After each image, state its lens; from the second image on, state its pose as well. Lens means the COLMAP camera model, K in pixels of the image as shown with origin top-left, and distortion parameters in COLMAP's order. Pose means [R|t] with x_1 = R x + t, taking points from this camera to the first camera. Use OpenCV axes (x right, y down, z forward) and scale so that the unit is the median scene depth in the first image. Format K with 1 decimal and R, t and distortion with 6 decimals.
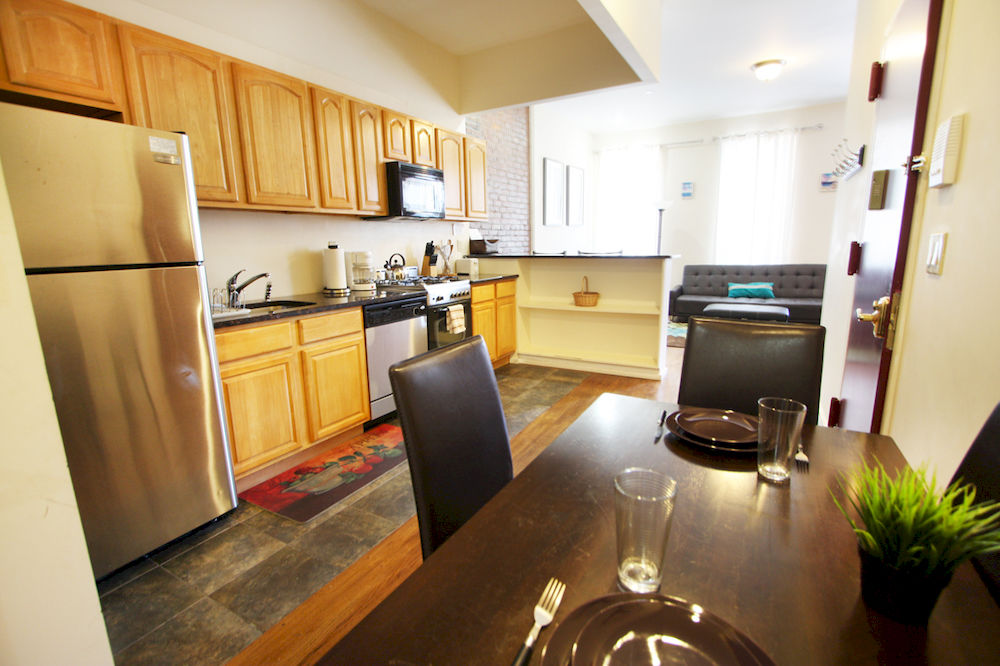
lens RADIAL K [[460.6, 0, 503.2], [0, 460.6, 341.4], [0, 0, 1]] dist [-0.016542, 0.001626]
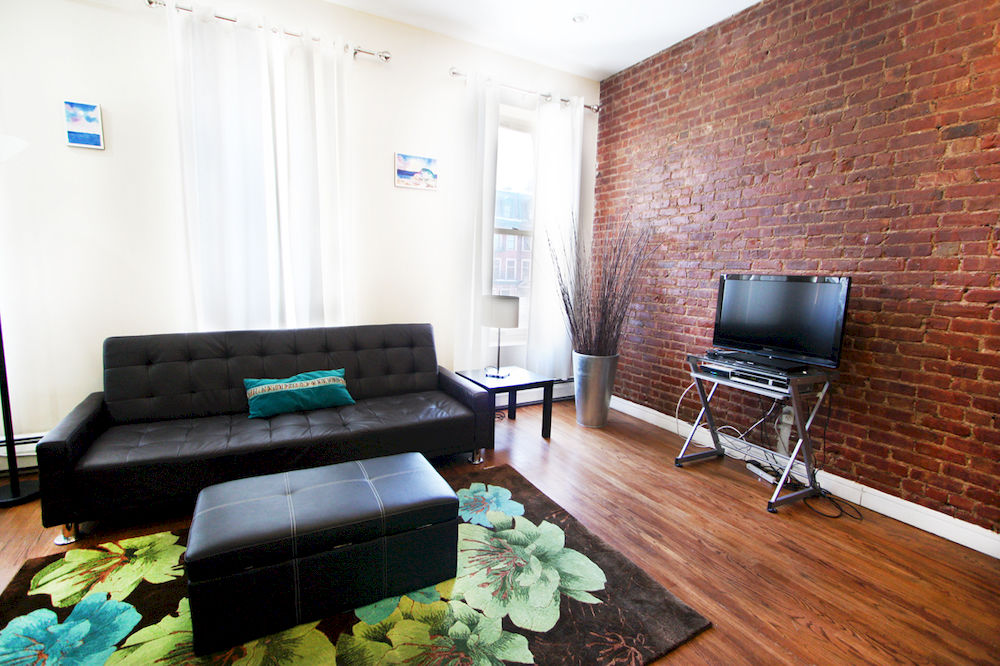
lens RADIAL K [[460.6, 0, 501.6], [0, 460.6, 338.2], [0, 0, 1]] dist [-0.016542, 0.001626]
pose [[0.513227, -0.089807, 0.853541, 0.275080], [0.133130, 0.990803, 0.024200, -0.143998], [-0.847865, 0.101212, 0.520463, 0.609657]]
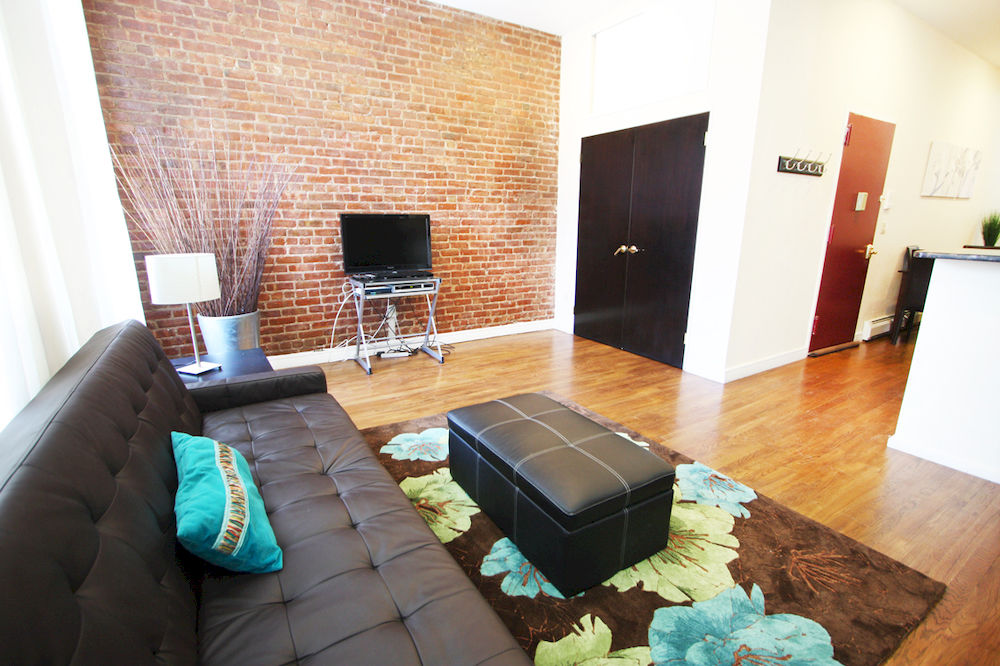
lens RADIAL K [[460.6, 0, 503.0], [0, 460.6, 338.1], [0, 0, 1]] dist [-0.016542, 0.001626]
pose [[-0.883345, -0.103927, 0.457057, 0.344974], [0.105594, 0.905921, 0.410070, -0.236293], [-0.456675, 0.410496, -0.789266, 1.057507]]
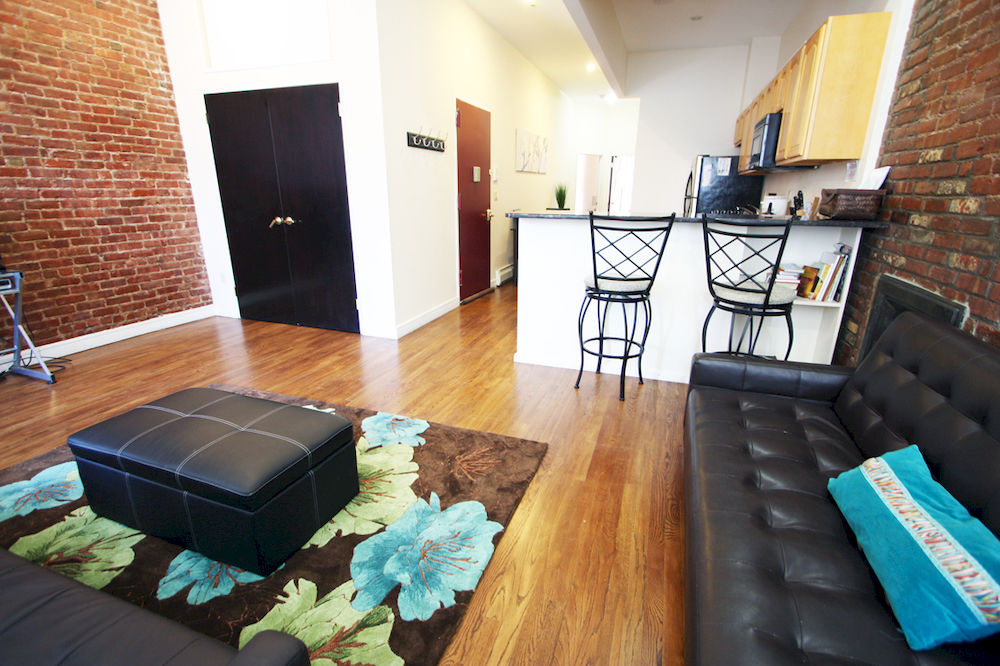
lens RADIAL K [[460.6, 0, 501.8], [0, 460.6, 337.6], [0, 0, 1]] dist [-0.016542, 0.001626]
pose [[-0.983527, 0.064178, -0.168988, 0.324087], [-0.027237, 0.871564, 0.489524, -0.238984], [0.178700, 0.486062, -0.855459, 1.072550]]
